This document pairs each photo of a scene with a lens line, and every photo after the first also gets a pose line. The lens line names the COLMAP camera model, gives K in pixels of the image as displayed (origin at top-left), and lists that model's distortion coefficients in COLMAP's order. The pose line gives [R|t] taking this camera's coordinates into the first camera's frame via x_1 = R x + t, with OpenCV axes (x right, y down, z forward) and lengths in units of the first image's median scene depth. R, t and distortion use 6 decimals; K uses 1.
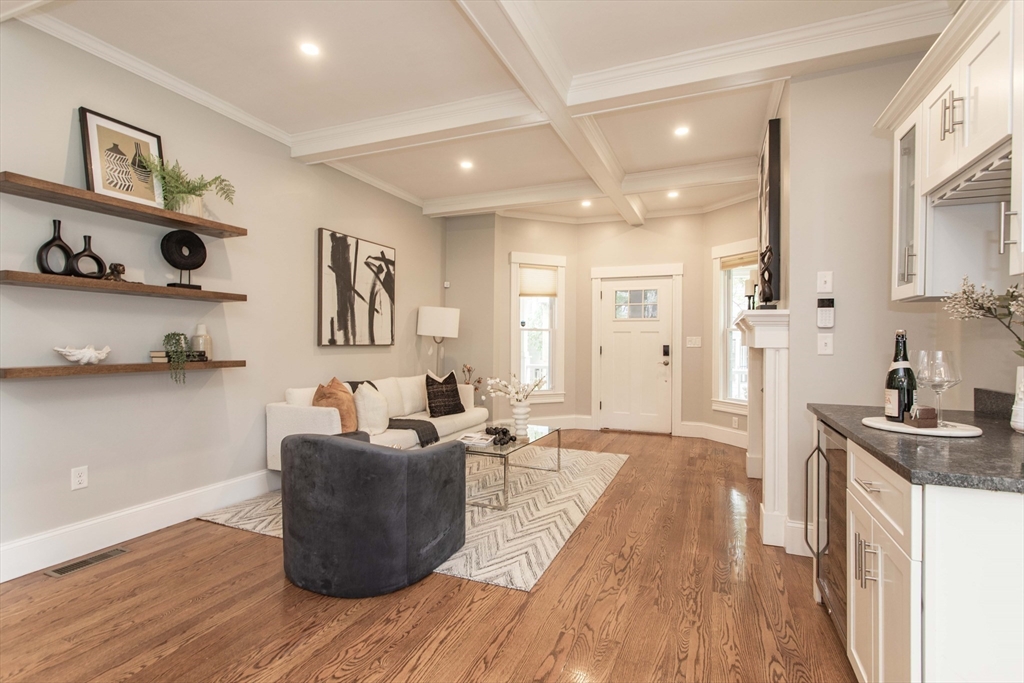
lens RADIAL K [[479.9, 0, 513.0], [0, 479.9, 340.4], [0, 0, 1]] dist [0.003476, 0.000620]
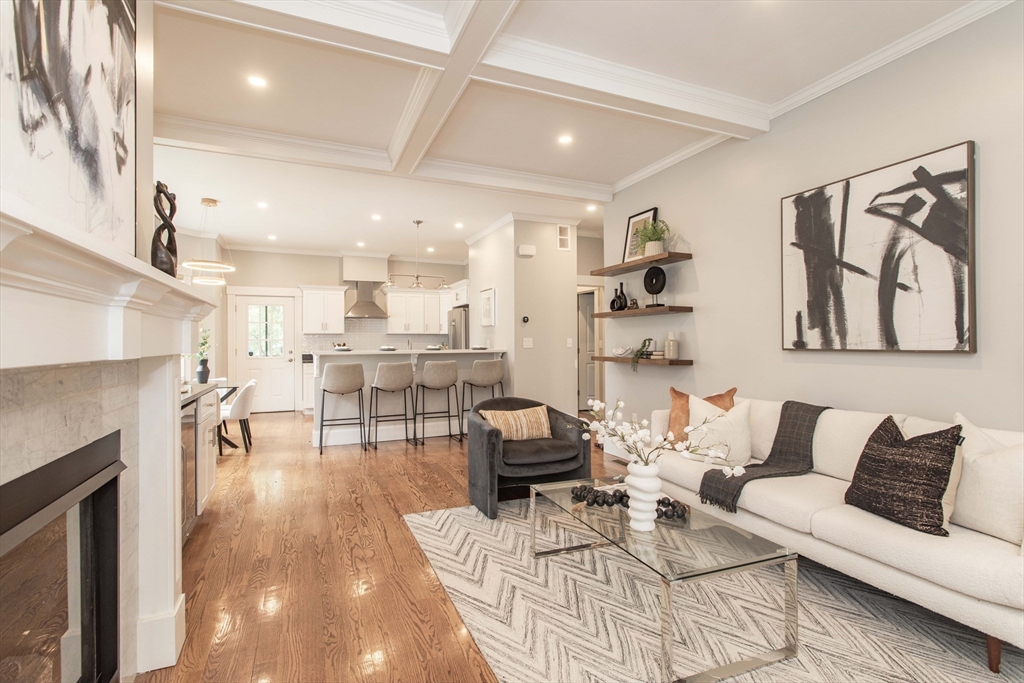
lens RADIAL K [[498.2, 0, 516.7], [0, 498.2, 341.9], [0, 0, 1]] dist [-0.003786, -0.000547]
pose [[-0.693485, -0.003740, -0.720461, 0.457228], [0.001637, 0.999976, -0.006767, 0.002902], [0.720469, -0.005872, -0.693462, 1.189803]]
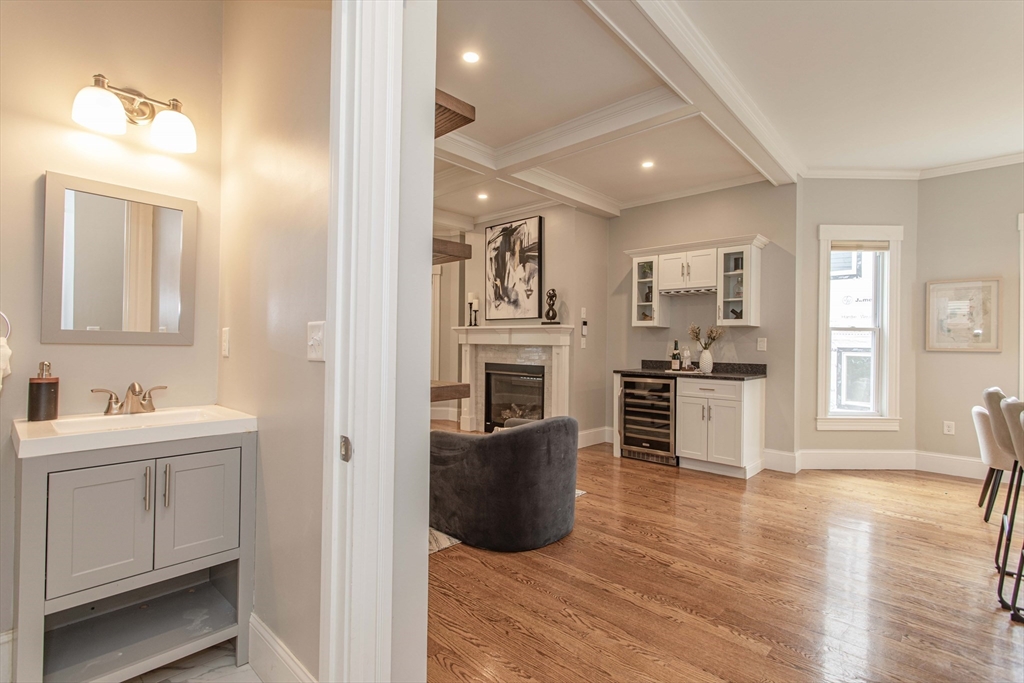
lens RADIAL K [[479.9, 0, 513.0], [0, 479.9, 340.4], [0, 0, 1]] dist [0.003476, 0.000620]
pose [[0.347768, 0.001767, 0.937579, -0.839113], [-0.012221, 0.999922, 0.002648, -0.003855], [-0.937501, -0.012379, 0.347763, 0.344219]]
